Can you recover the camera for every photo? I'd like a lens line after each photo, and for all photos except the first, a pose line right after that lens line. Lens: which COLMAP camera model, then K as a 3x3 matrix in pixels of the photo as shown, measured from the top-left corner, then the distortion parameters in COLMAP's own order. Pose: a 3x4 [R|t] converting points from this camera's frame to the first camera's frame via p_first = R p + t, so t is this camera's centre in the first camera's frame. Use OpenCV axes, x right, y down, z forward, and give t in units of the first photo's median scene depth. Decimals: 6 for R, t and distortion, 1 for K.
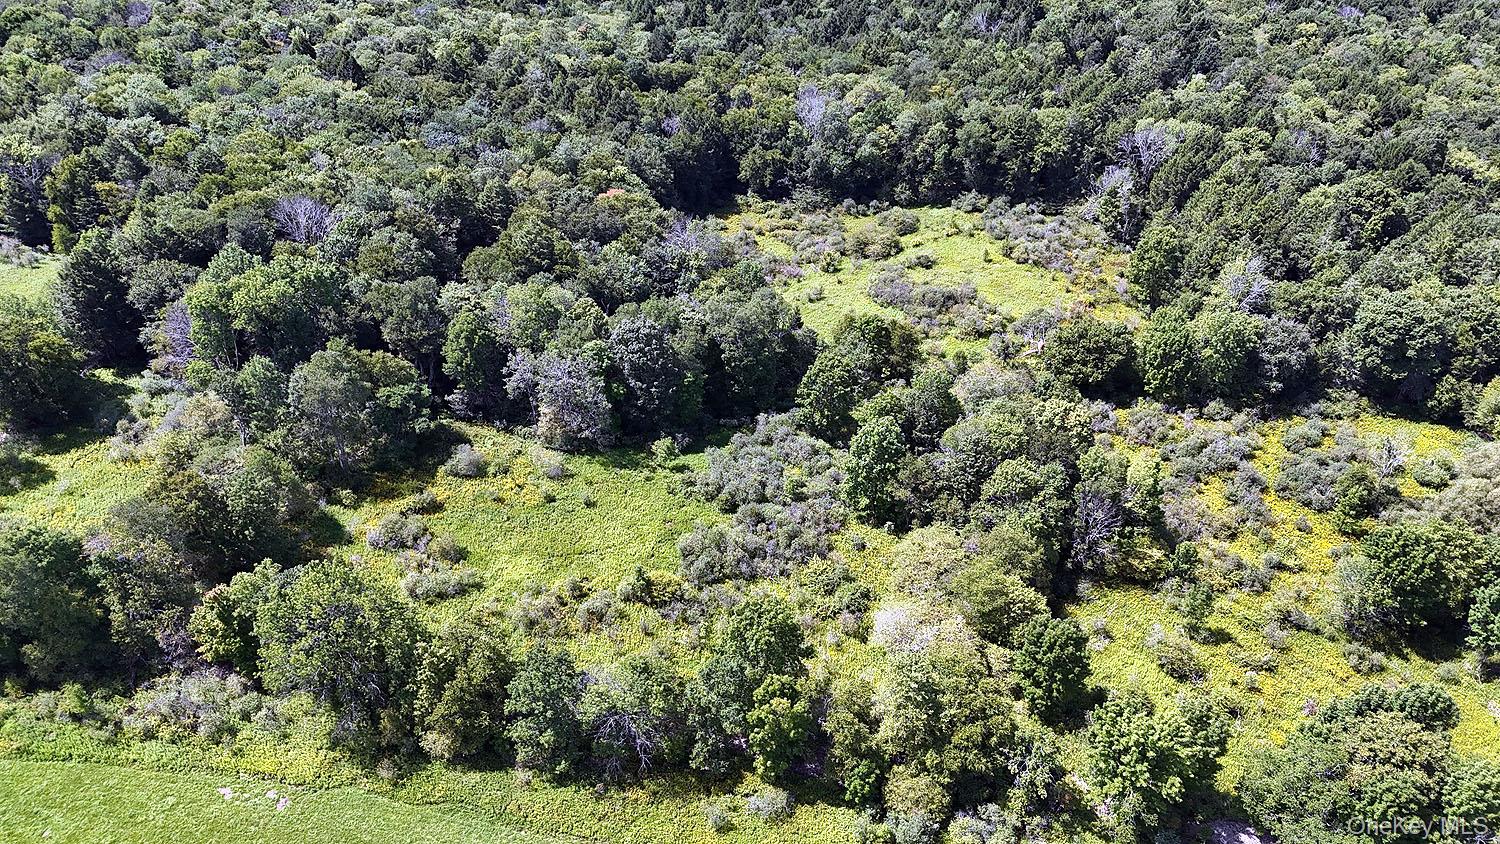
lens RADIAL K [[1090.4, 0, 748.8], [0, 1090.4, 416.5], [0, 0, 1]] dist [0.086807, -0.082543]
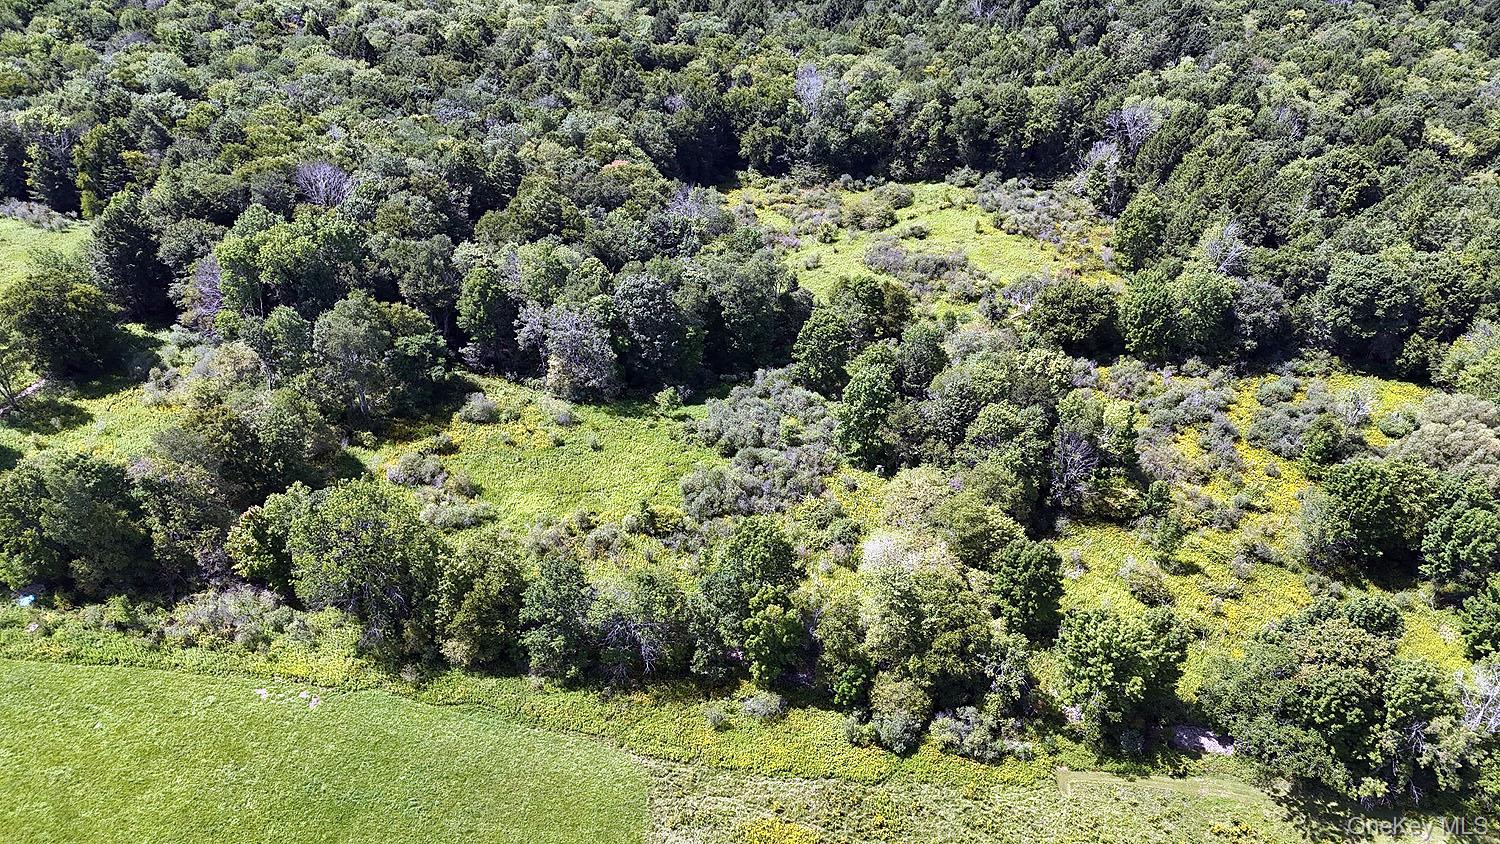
lens RADIAL K [[1090.4, 0, 748.2], [0, 1090.4, 415.8], [0, 0, 1]] dist [0.086807, -0.082543]
pose [[0.999995, 0.002511, -0.002146, 0.003316], [-0.002510, 0.999997, 0.000439, 0.045201], [0.002147, -0.000434, 0.999998, -0.052980]]
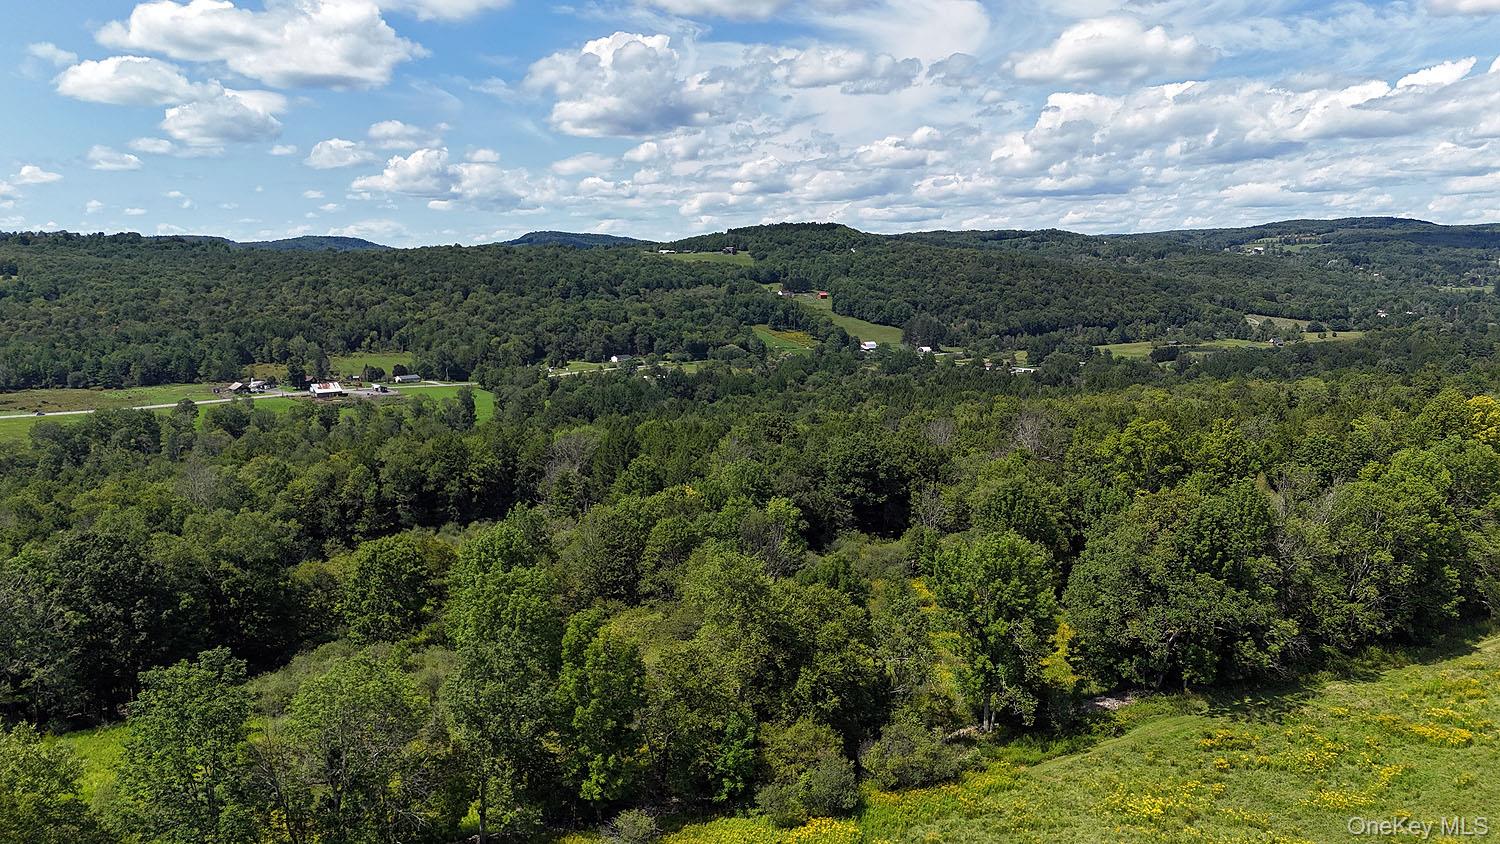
lens RADIAL K [[1090.4, 0, 751.1], [0, 1090.4, 437.4], [0, 0, 1]] dist [0.086807, -0.082543]
pose [[0.788204, -0.112758, 0.604996, -0.189744], [0.403695, 0.836741, -0.369993, 0.288759], [-0.464506, 0.535864, 0.705042, 0.282408]]
